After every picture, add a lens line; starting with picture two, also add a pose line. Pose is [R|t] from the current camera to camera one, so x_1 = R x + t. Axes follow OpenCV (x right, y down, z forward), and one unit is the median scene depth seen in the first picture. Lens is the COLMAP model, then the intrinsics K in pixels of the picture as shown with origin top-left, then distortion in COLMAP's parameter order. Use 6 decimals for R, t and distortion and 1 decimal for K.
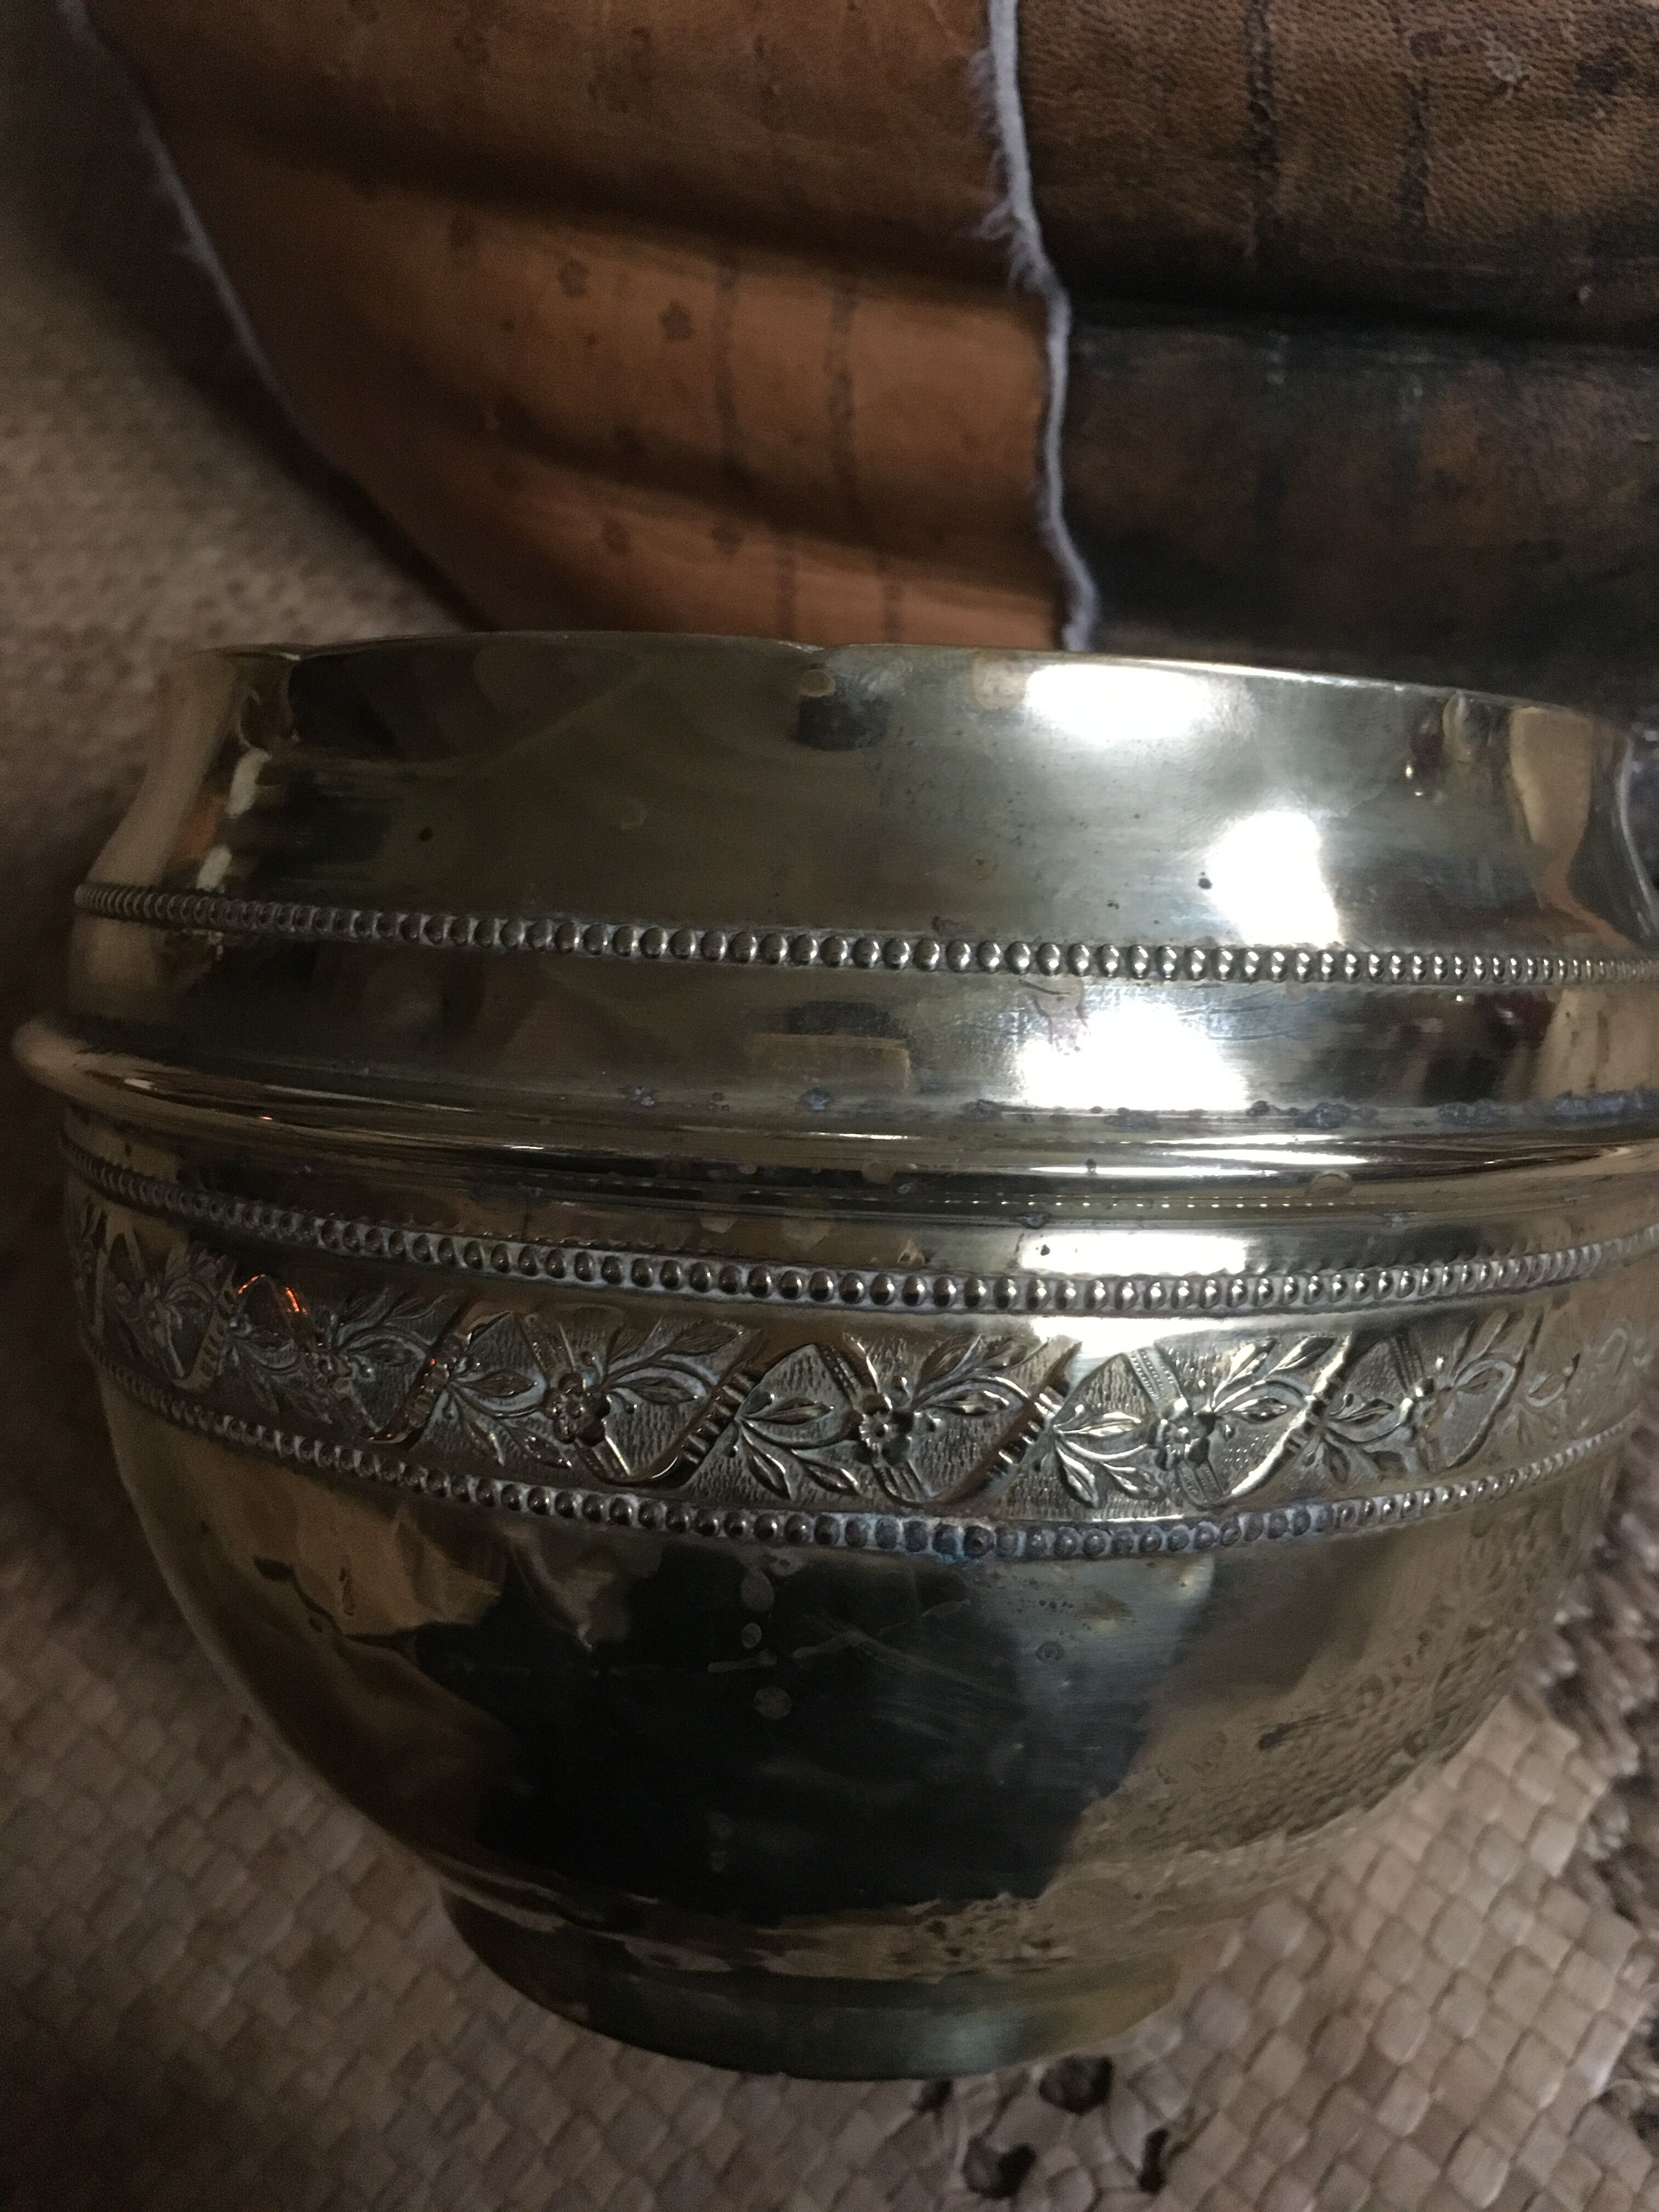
lens RADIAL K [[1928.9, 0, 821.3], [0, 1928.9, 1126.2], [0, 0, 1]] dist [0.054385, -0.121817]
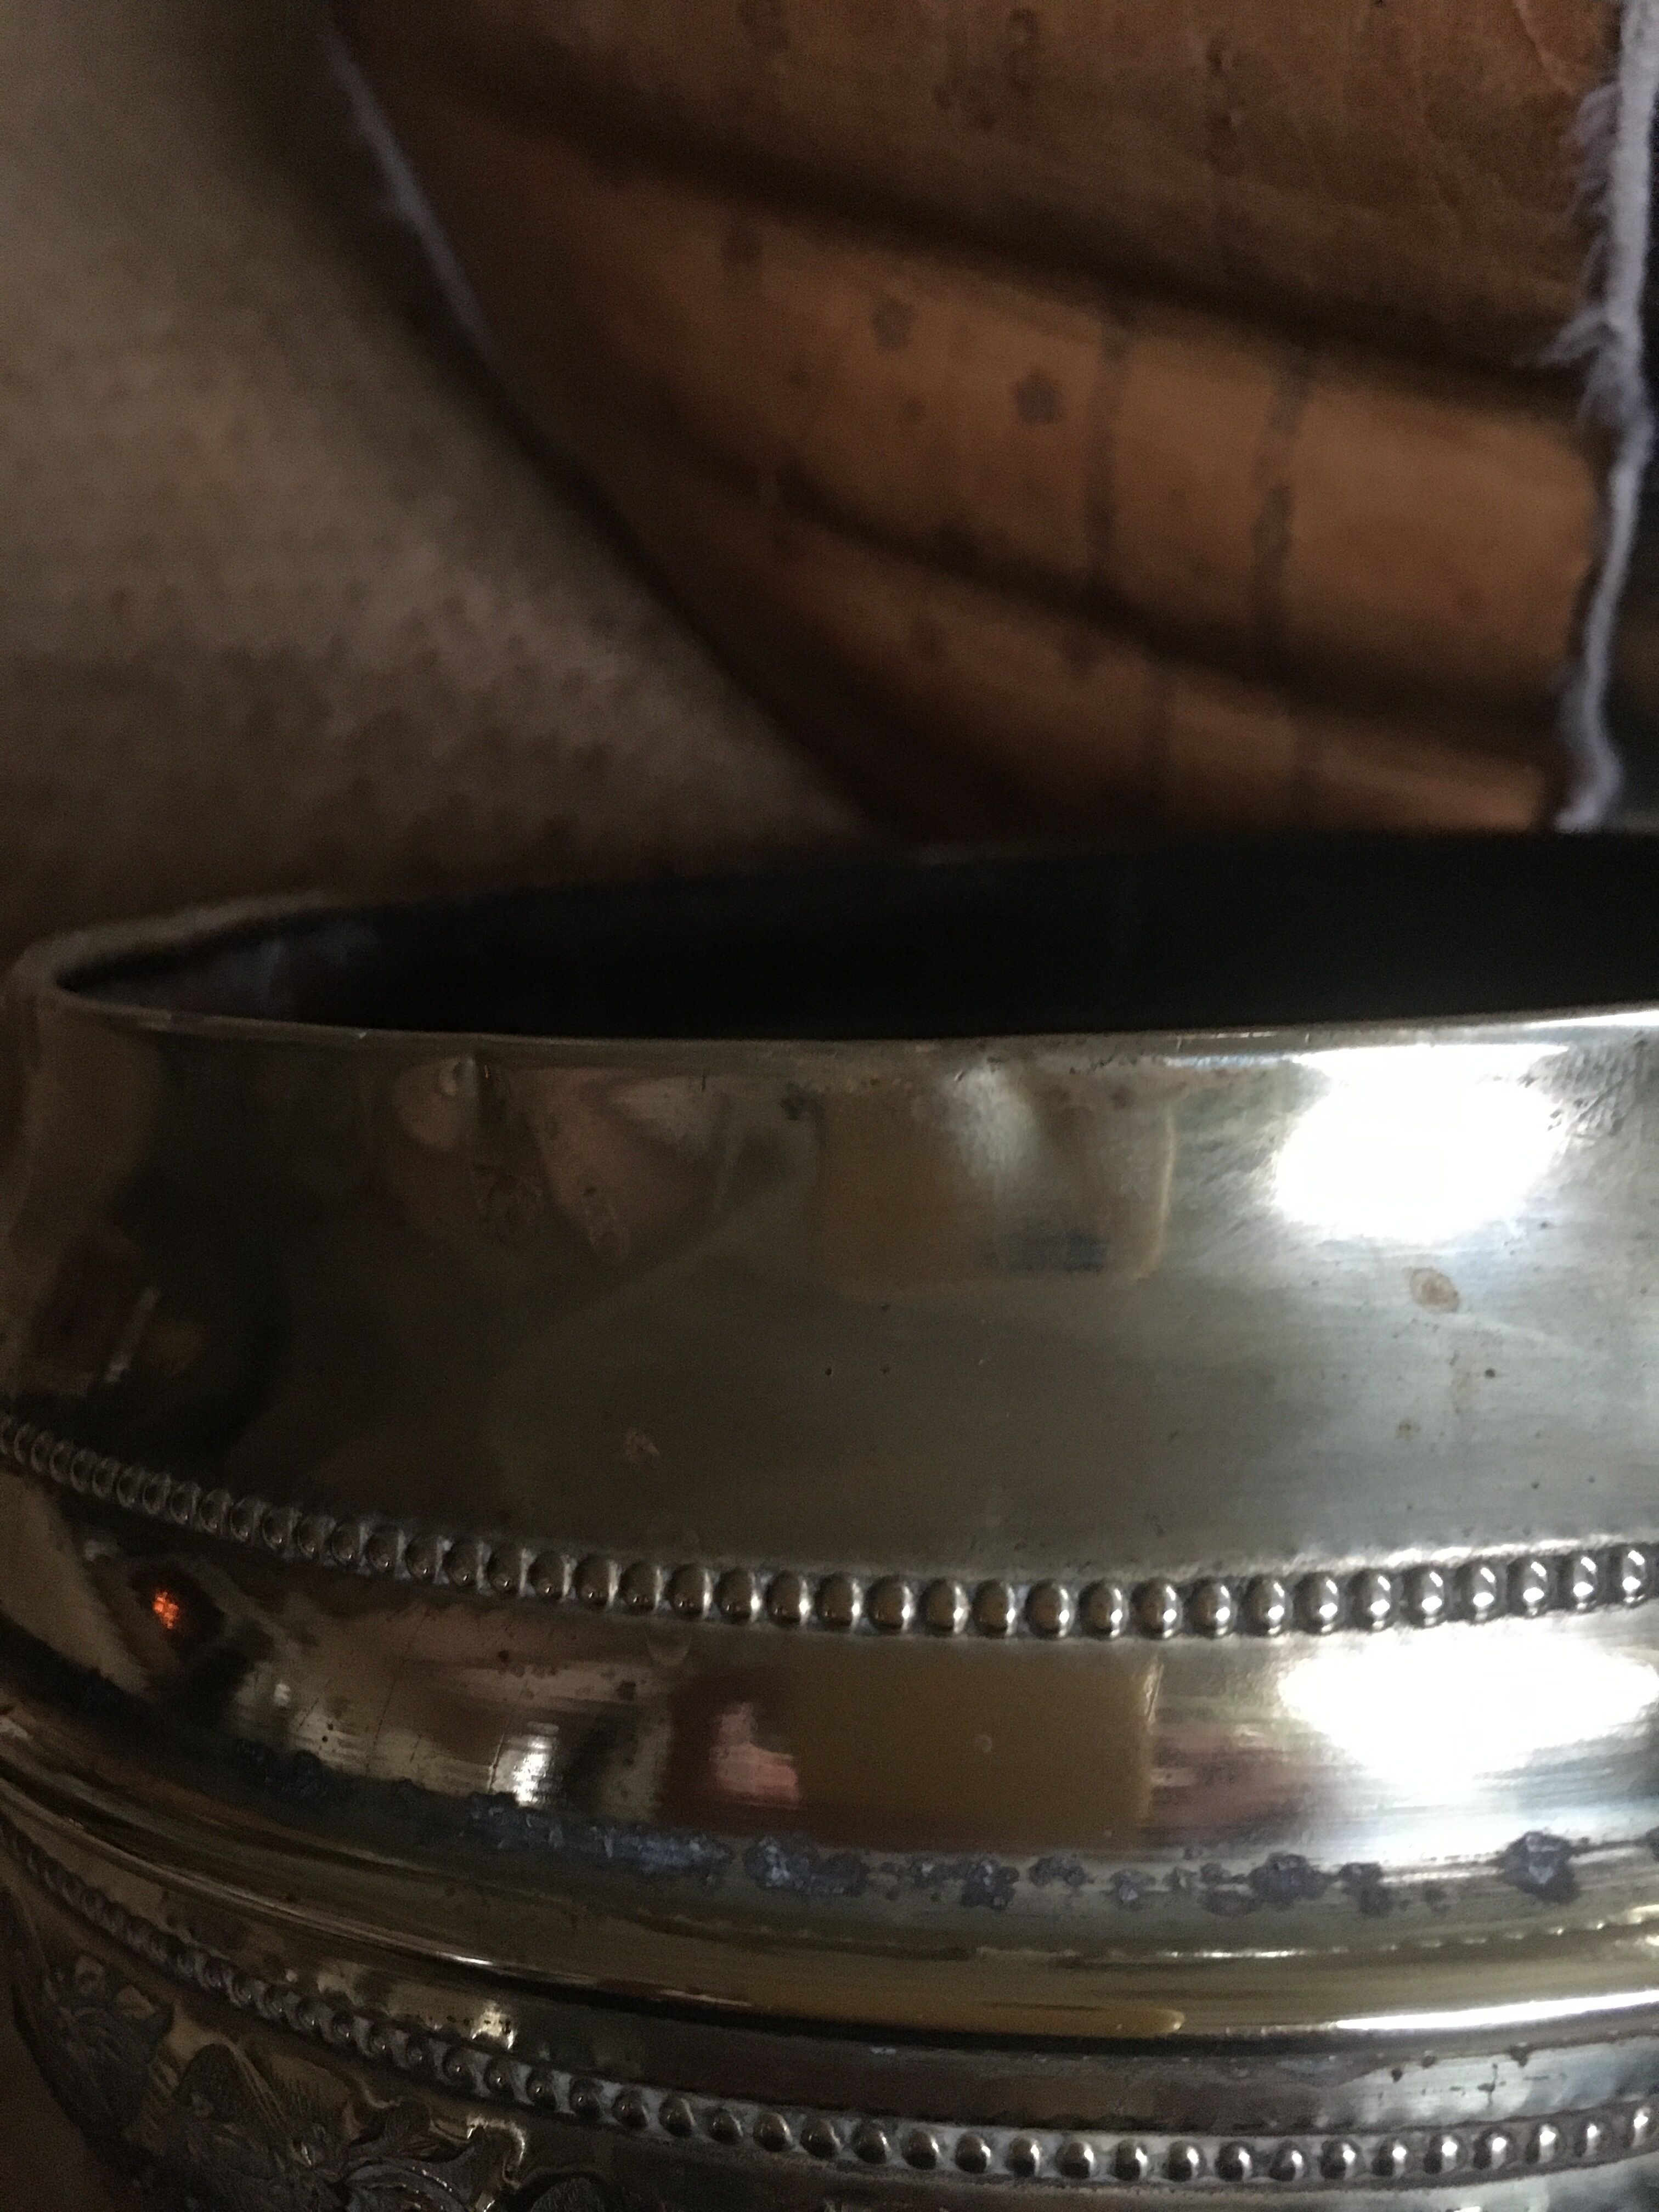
lens RADIAL K [[1928.9, 0, 808.0], [0, 1928.9, 1114.7], [0, 0, 1]] dist [0.054385, -0.121817]
pose [[0.990443, 0.054122, -0.126859, -0.065499], [-0.038791, 0.991974, 0.120344, -0.289900], [0.132354, -0.114273, 0.984593, 0.328241]]
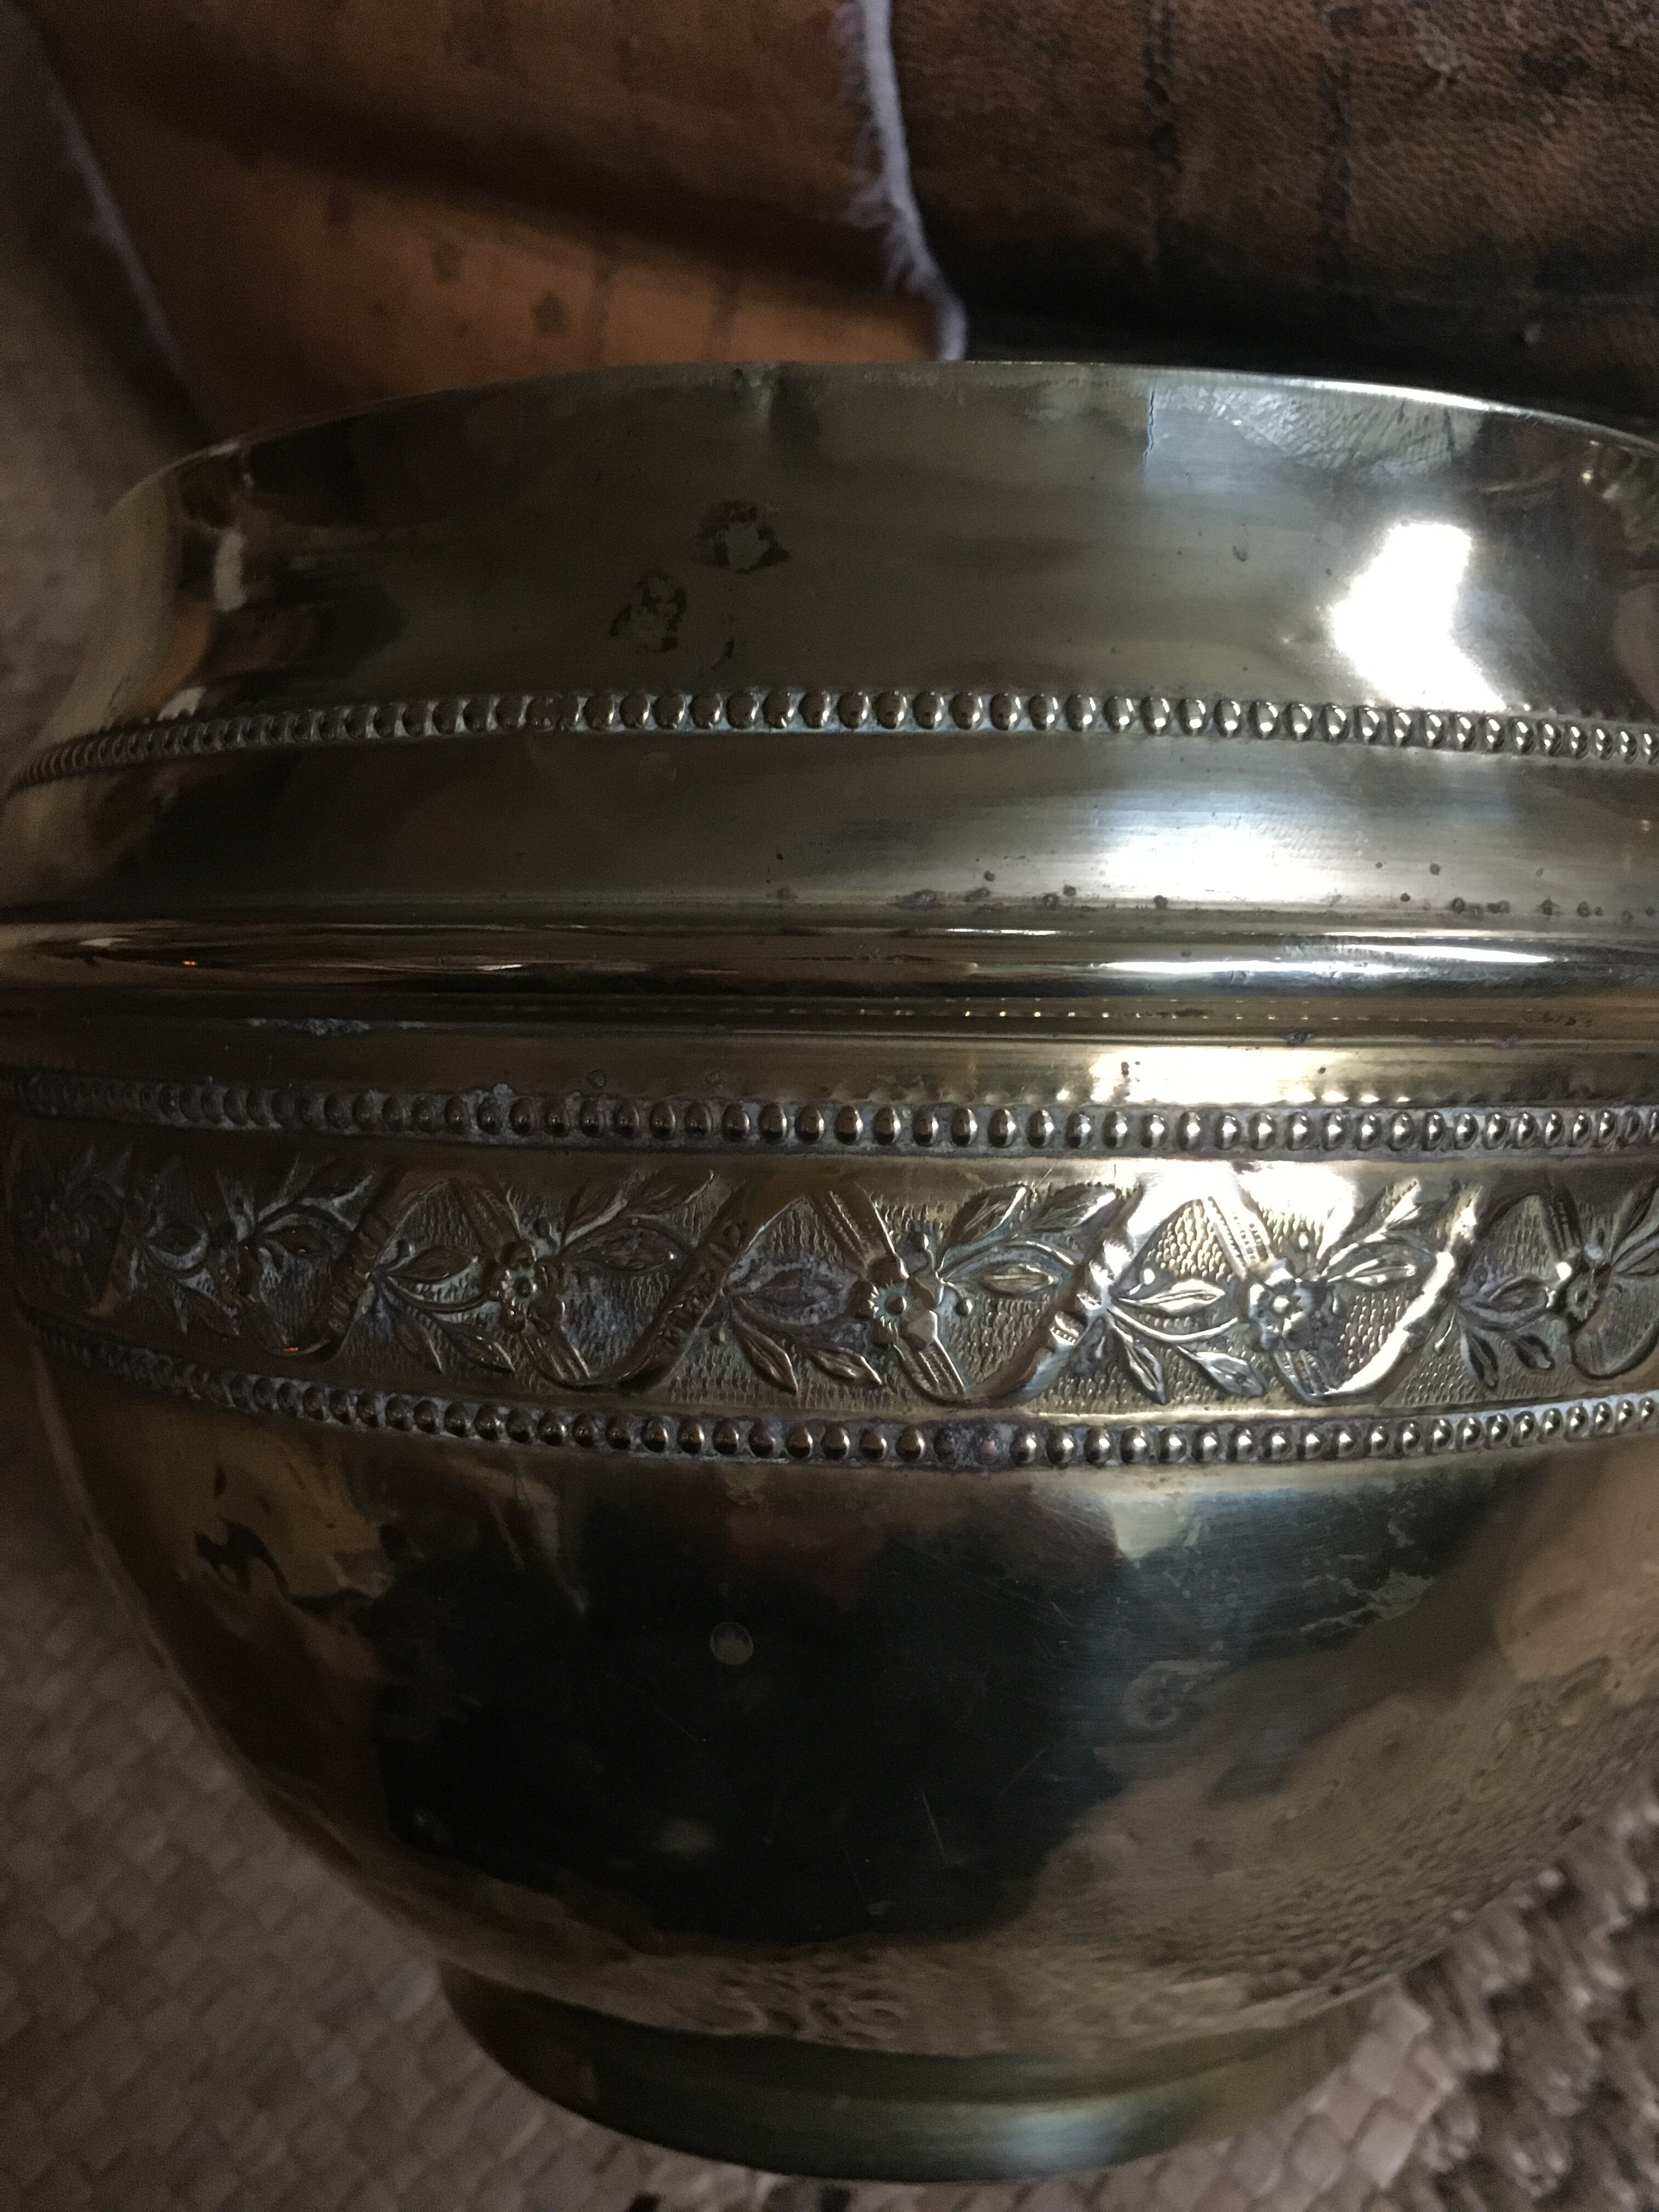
lens RADIAL K [[1928.9, 0, 843.1], [0, 1928.9, 1121.8], [0, 0, 1]] dist [0.054385, -0.121817]
pose [[0.995874, 0.088353, -0.020697, 0.136988], [-0.089413, 0.994326, -0.057630, -0.002150], [0.015488, 0.059243, 0.998123, 0.150718]]
